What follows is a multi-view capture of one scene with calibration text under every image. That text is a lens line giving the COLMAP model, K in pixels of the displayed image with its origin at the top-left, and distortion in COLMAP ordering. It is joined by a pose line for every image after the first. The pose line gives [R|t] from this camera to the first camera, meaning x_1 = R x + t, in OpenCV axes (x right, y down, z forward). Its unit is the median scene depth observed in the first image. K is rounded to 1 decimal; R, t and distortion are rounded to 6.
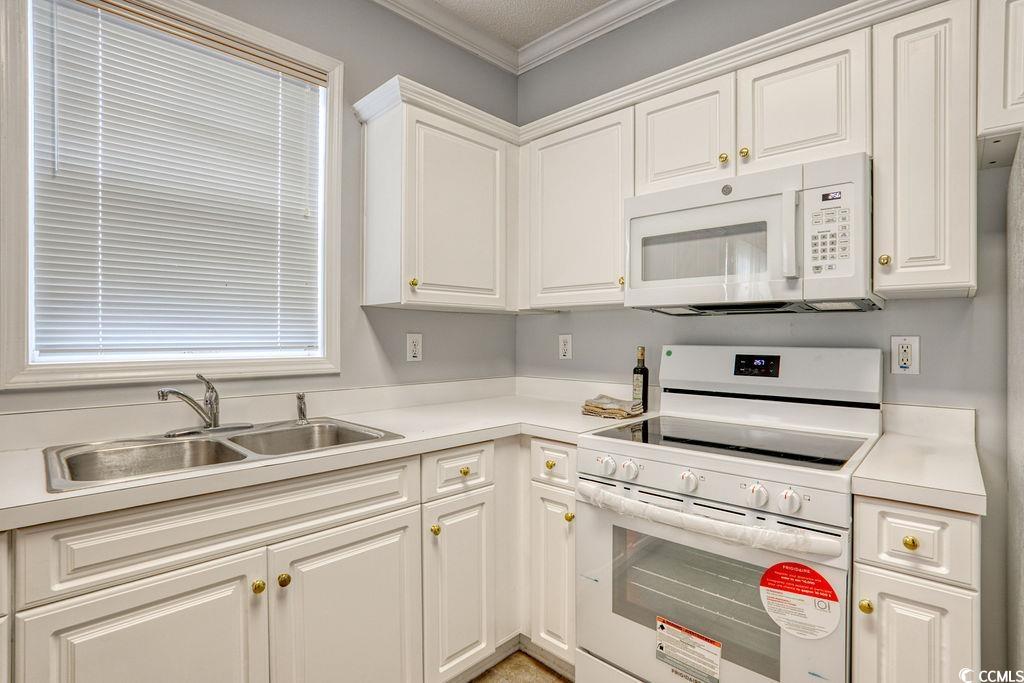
lens RADIAL K [[488.1, 0, 514.7], [0, 488.1, 341.2], [0, 0, 1]] dist [-0.056133, 0.010444]
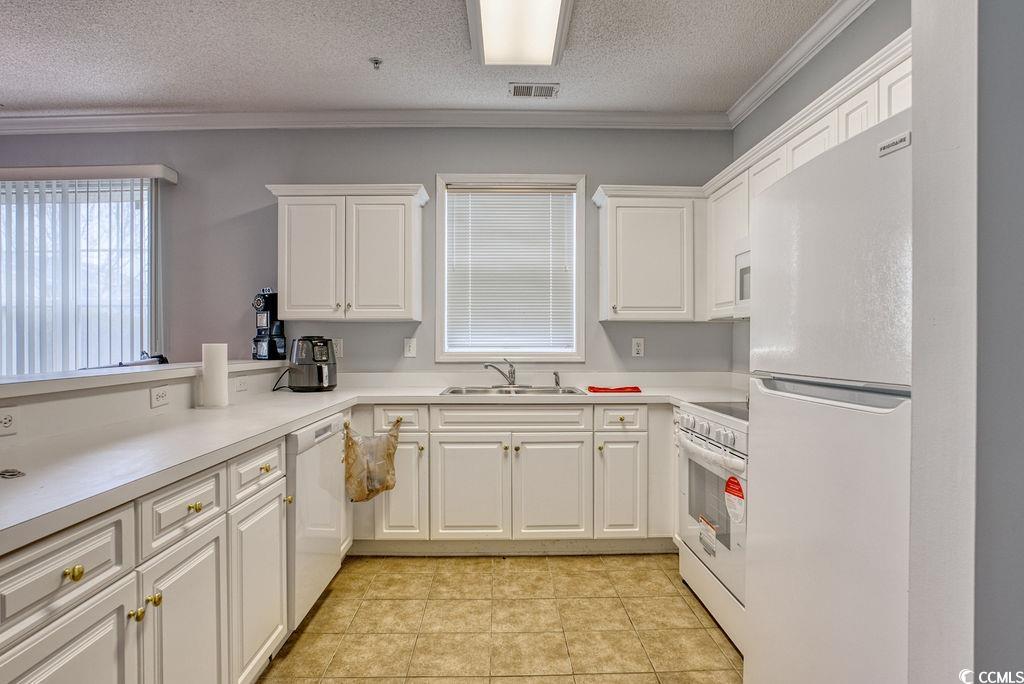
lens RADIAL K [[555.5, 0, 538.2], [0, 555.5, 342.8], [0, 0, 1]] dist [-0.096277, 0.027144]
pose [[0.738468, -0.001137, -0.674288, 0.927581], [-0.003533, 0.999978, -0.005556, 0.011995], [0.674280, 0.006486, 0.738448, -0.594880]]
